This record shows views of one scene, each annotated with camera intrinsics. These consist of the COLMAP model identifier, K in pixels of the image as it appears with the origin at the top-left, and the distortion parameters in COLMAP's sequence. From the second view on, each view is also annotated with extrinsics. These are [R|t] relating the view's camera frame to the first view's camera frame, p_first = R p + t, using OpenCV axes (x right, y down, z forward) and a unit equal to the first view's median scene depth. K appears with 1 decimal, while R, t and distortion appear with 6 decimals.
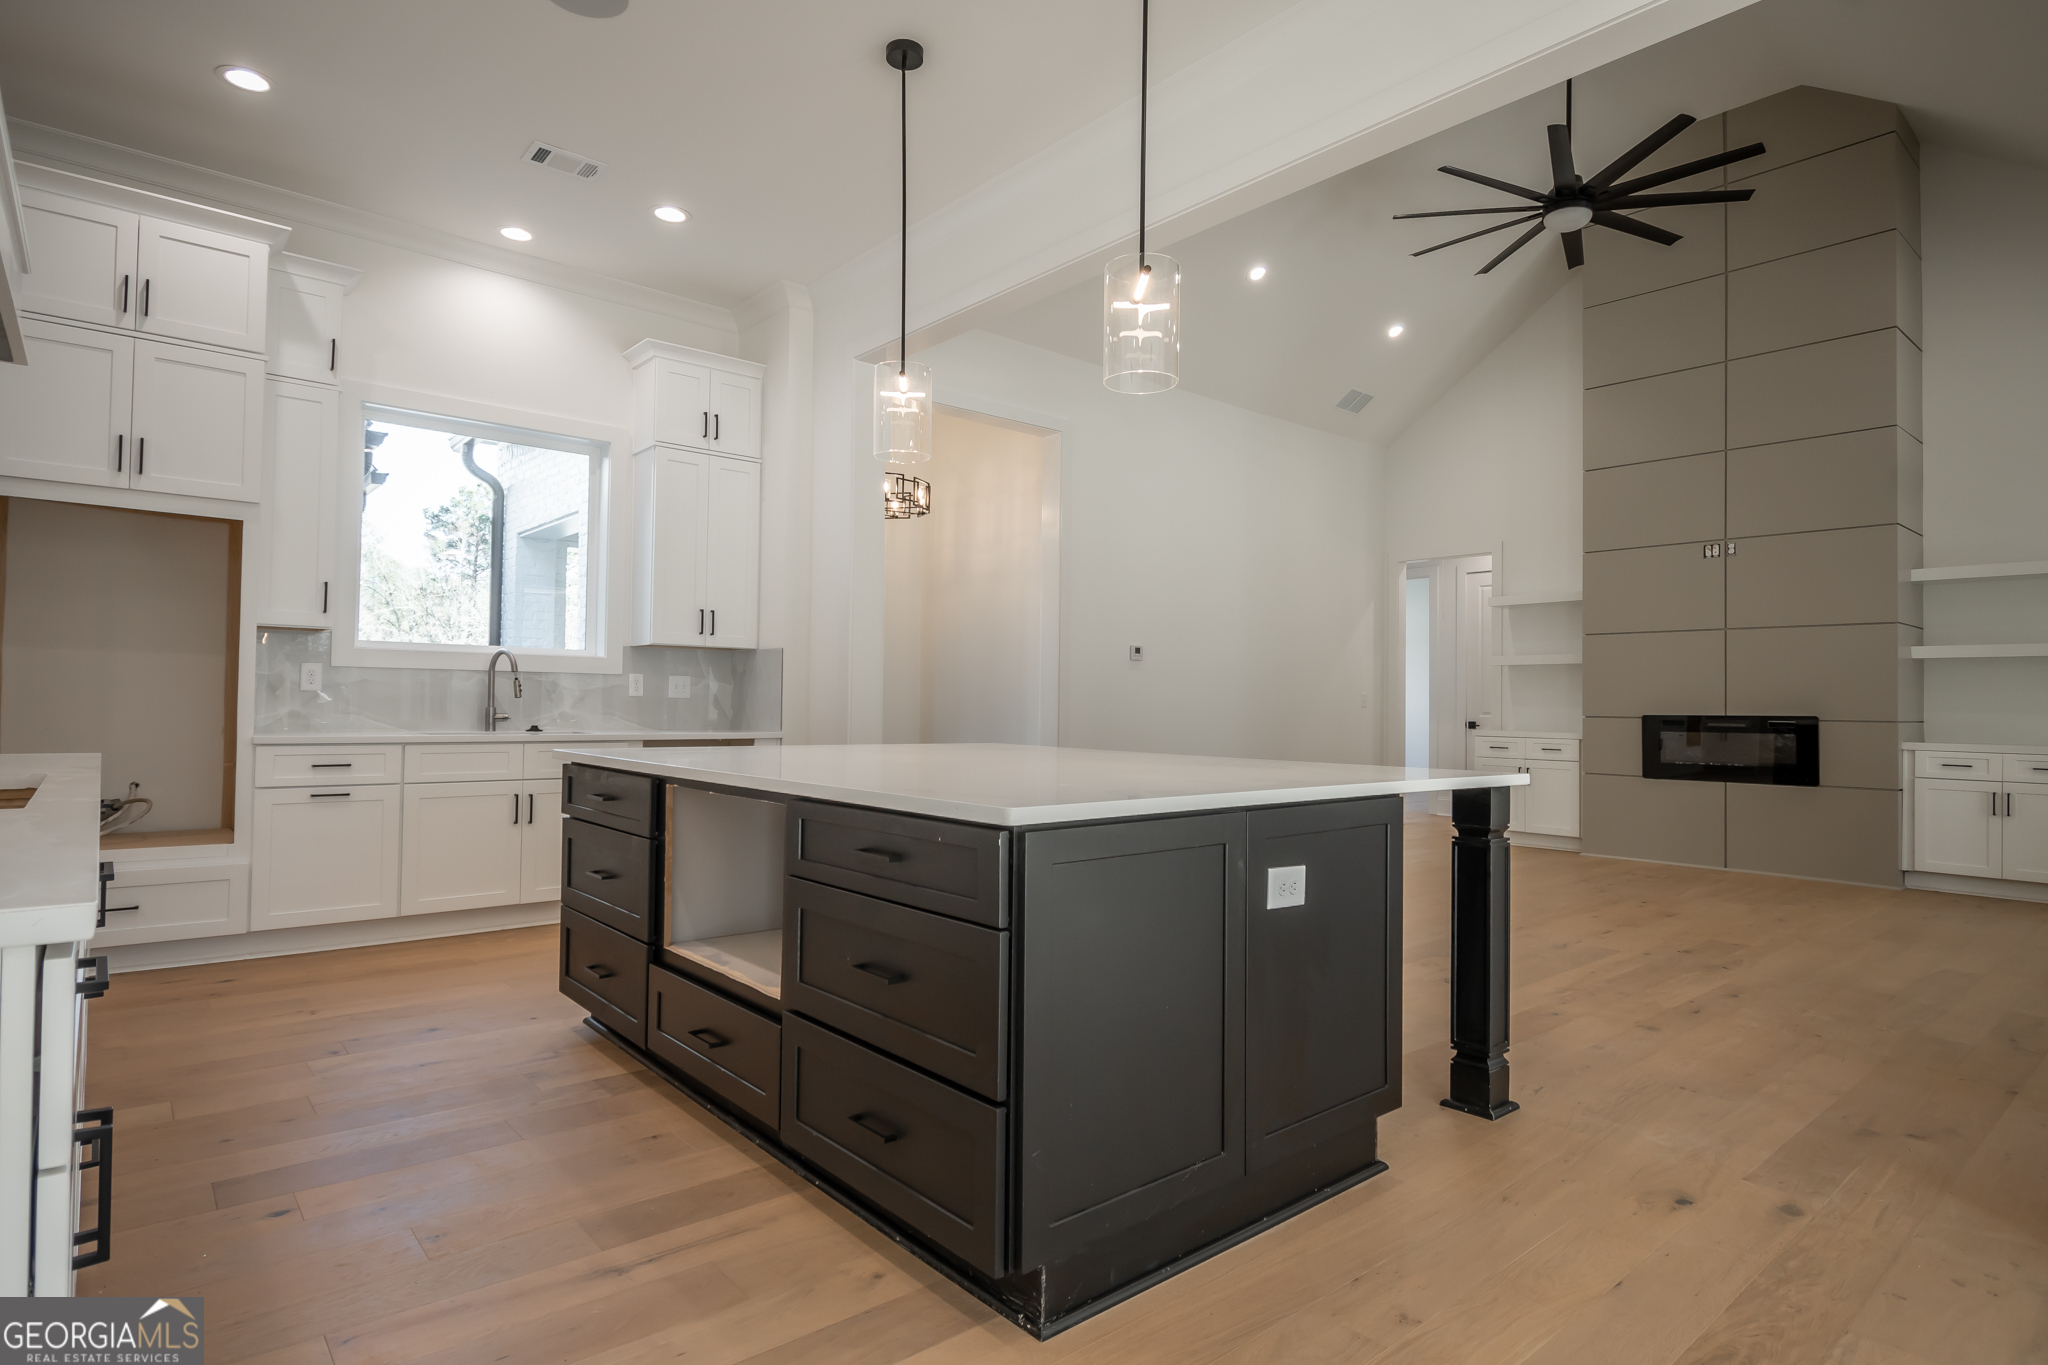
lens RADIAL K [[1083.7, 0, 1024.4], [0, 1083.7, 689.6], [0, 0, 1]] dist [0.002647, -0.000064]
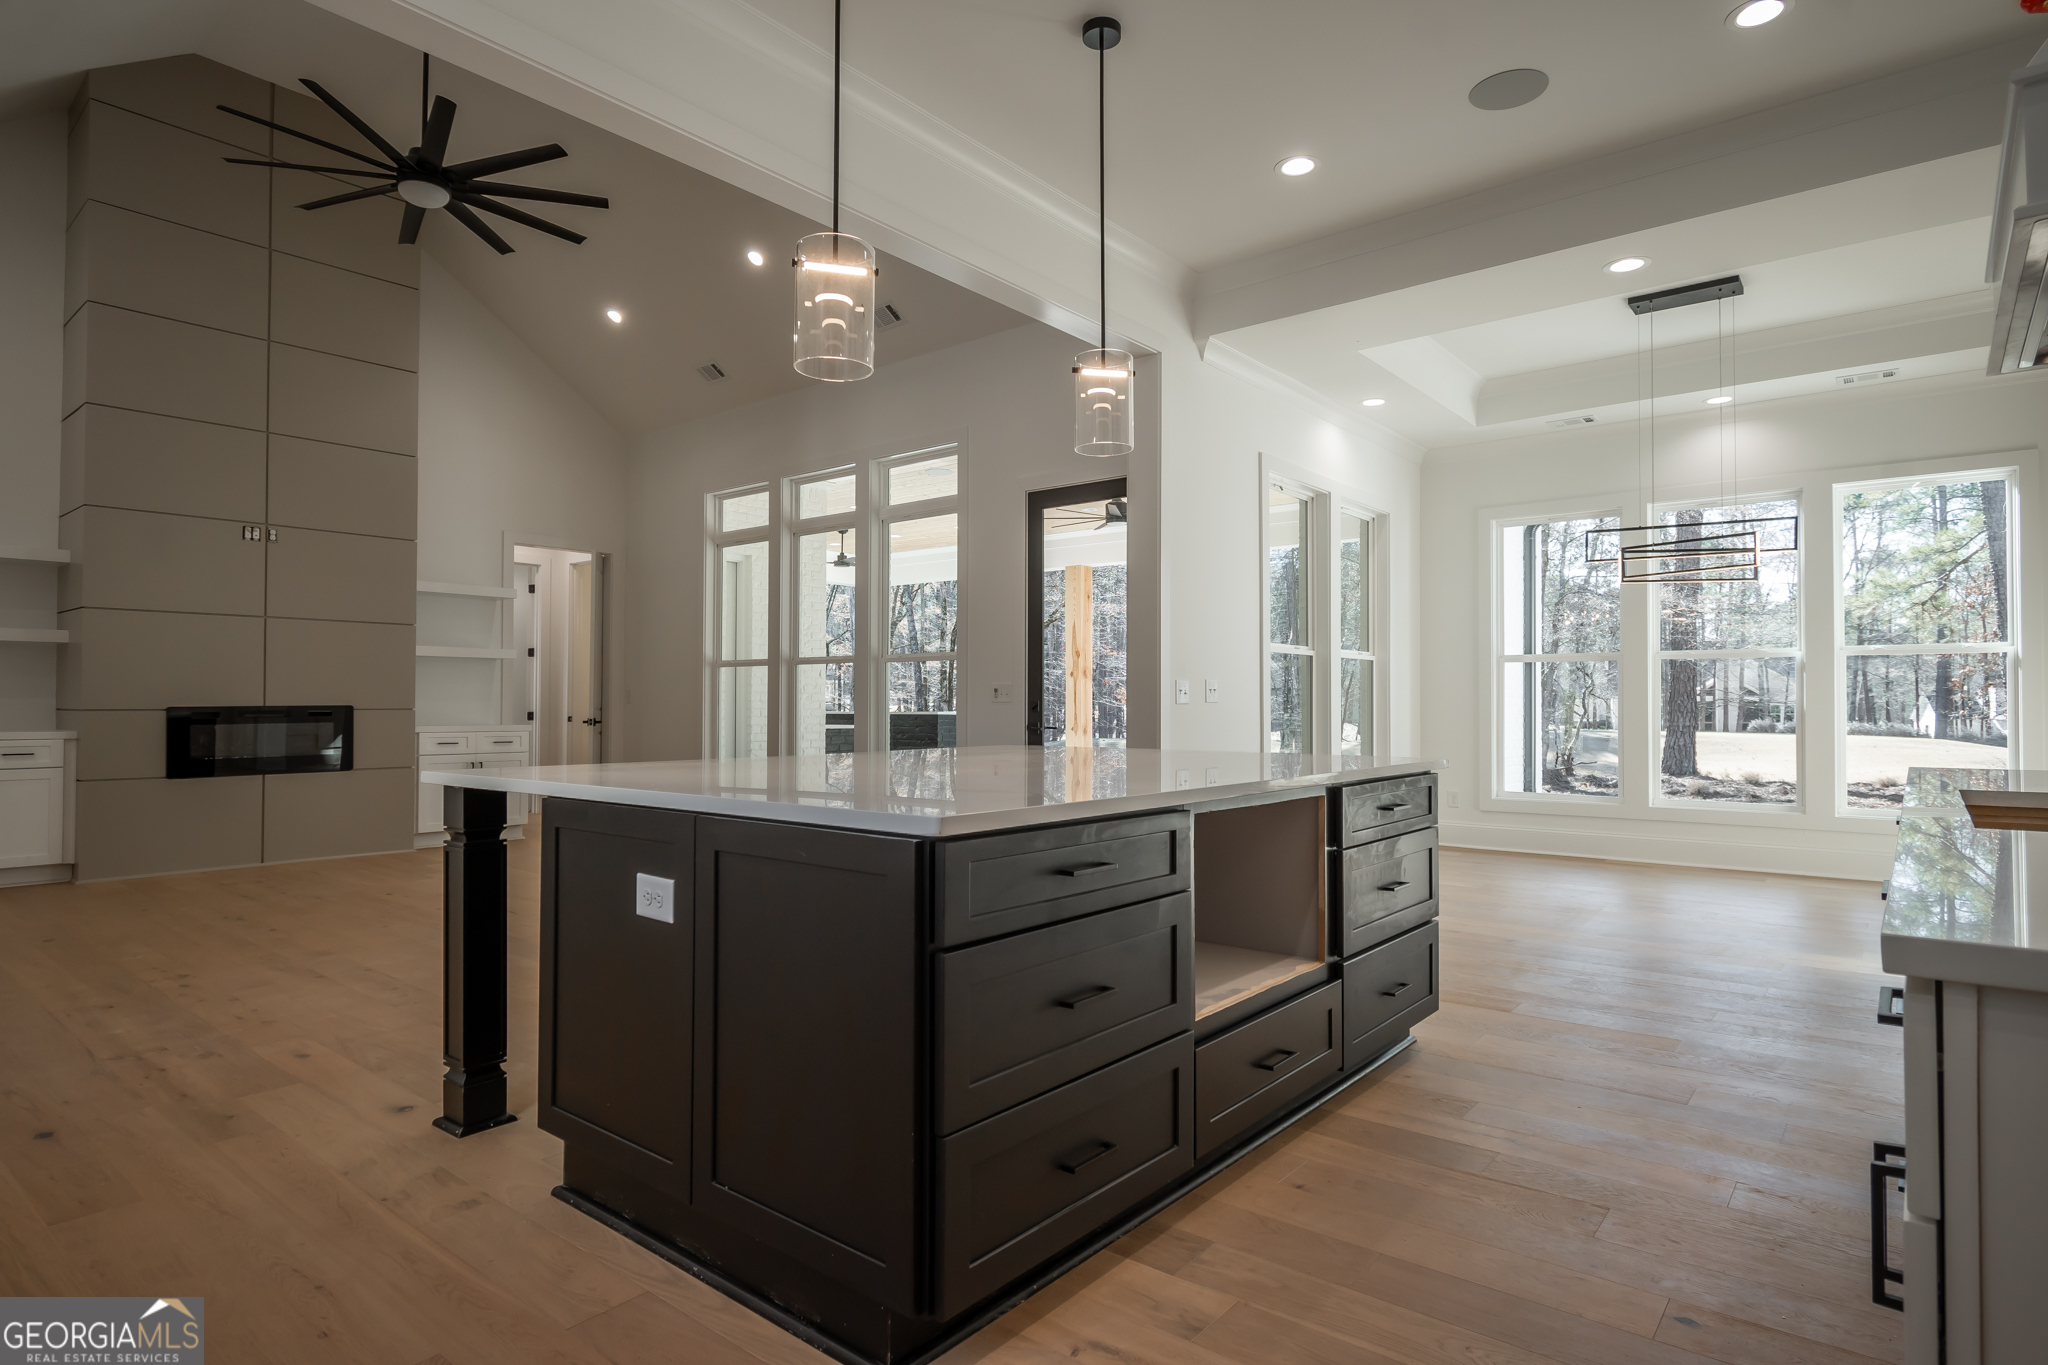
lens RADIAL K [[1083.7, 0, 1024.4], [0, 1083.7, 689.6], [0, 0, 1]] dist [0.002647, -0.000064]
pose [[-0.174581, 0.001205, 0.984642, -0.546289], [-0.015332, 0.999875, -0.003942, 0.003558], [-0.984523, -0.015785, -0.174541, 0.639516]]
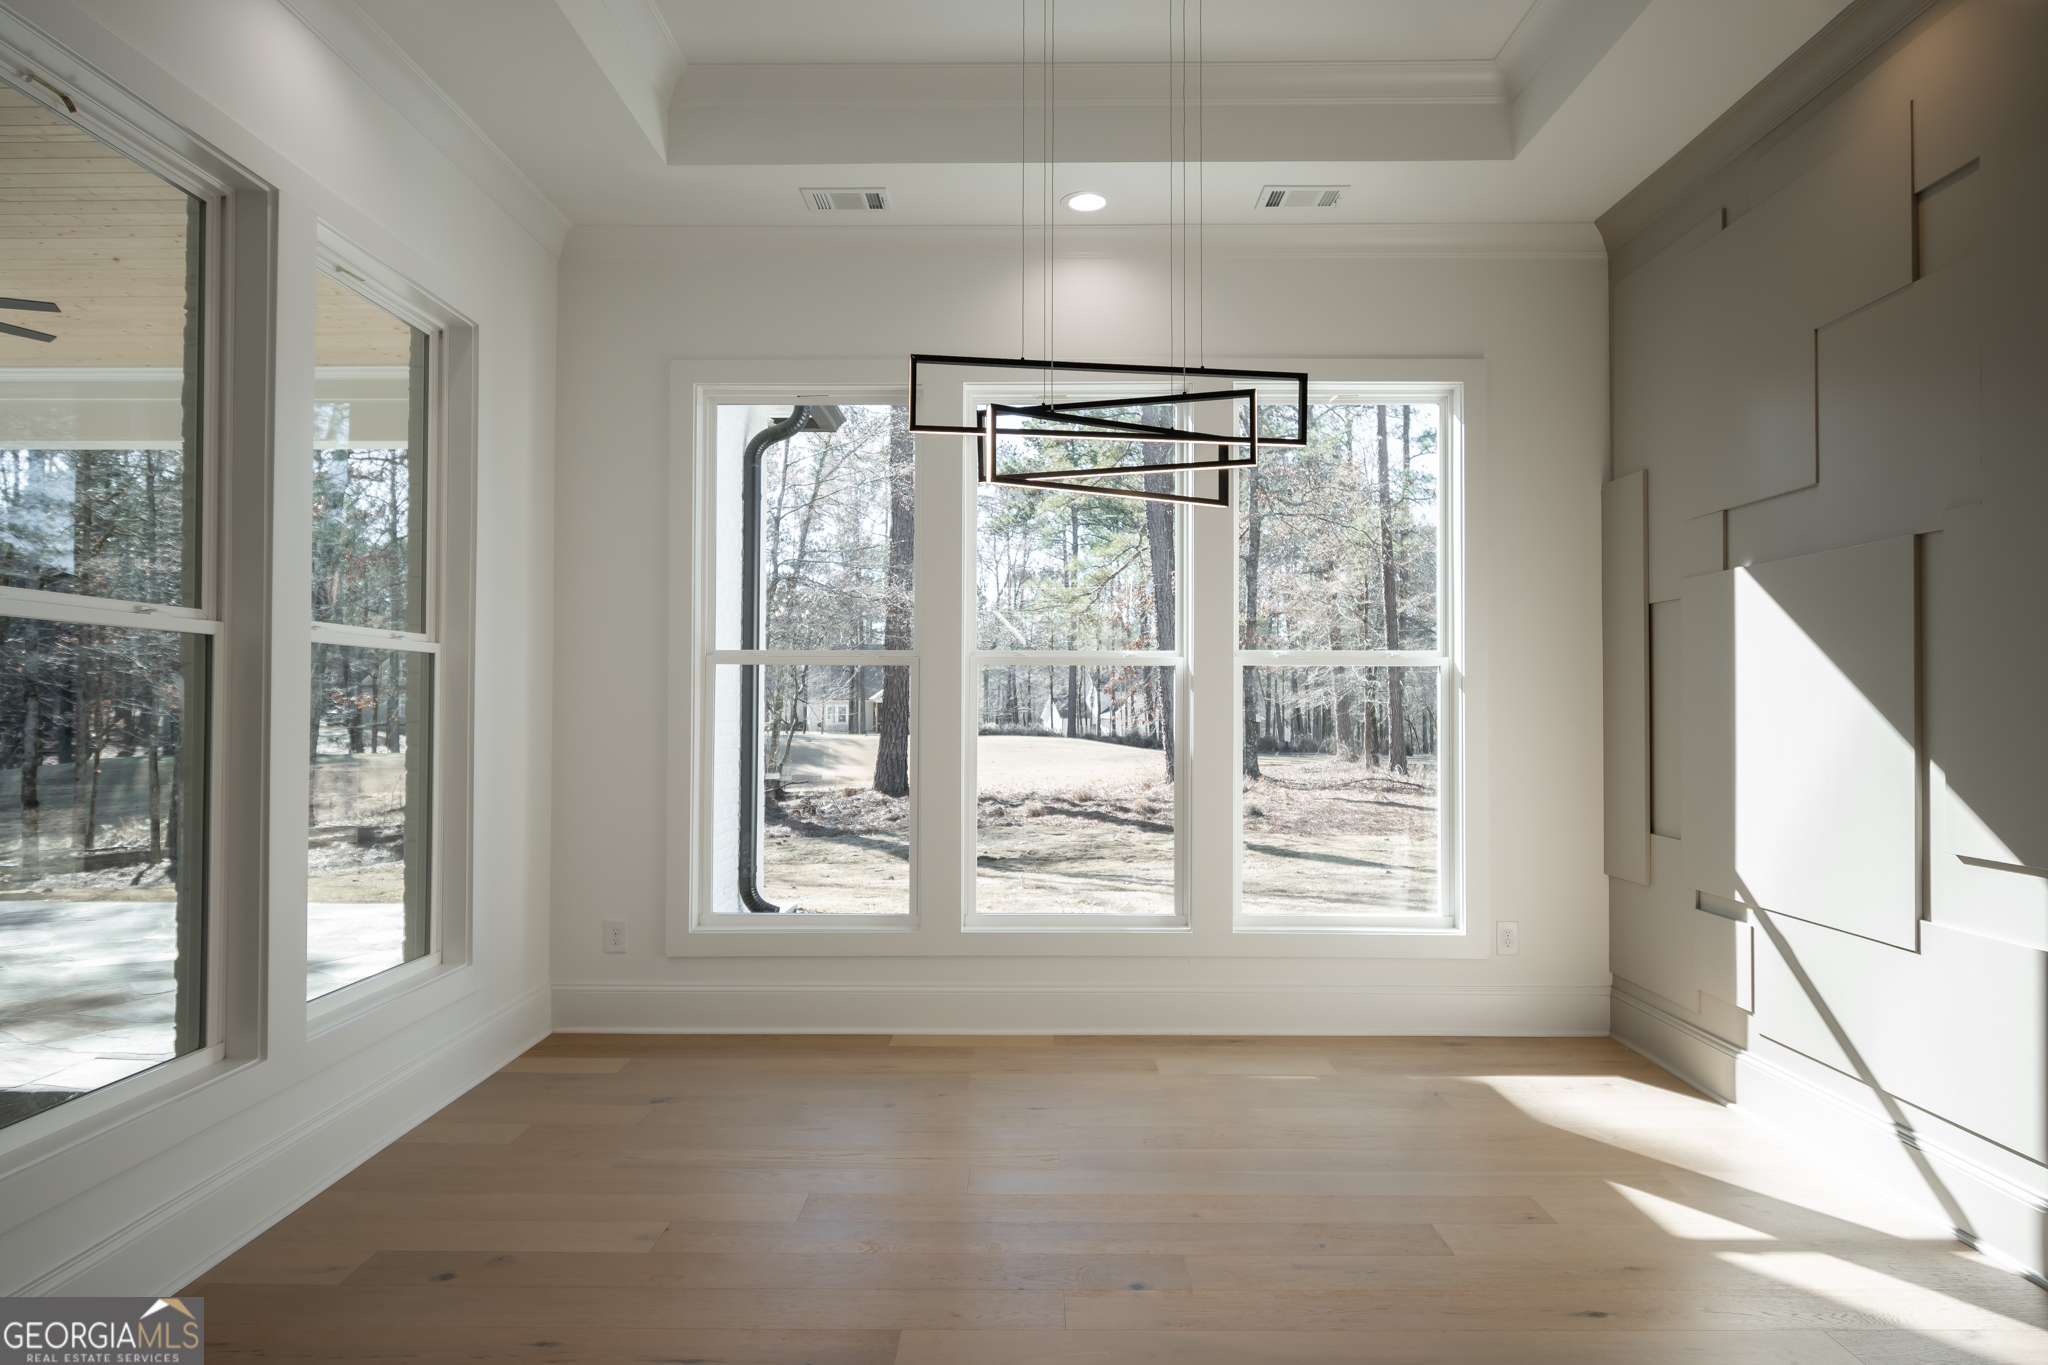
lens RADIAL K [[1218.8, 0, 1024.0], [0, 1218.8, 682.5], [0, 0, 1]] dist [-0.026914, -0.000516]
pose [[-0.751221, -0.000667, 0.660051, -0.346819], [-0.018735, 0.999618, -0.020312, -0.005122], [-0.659785, -0.027625, -0.750946, 0.508465]]
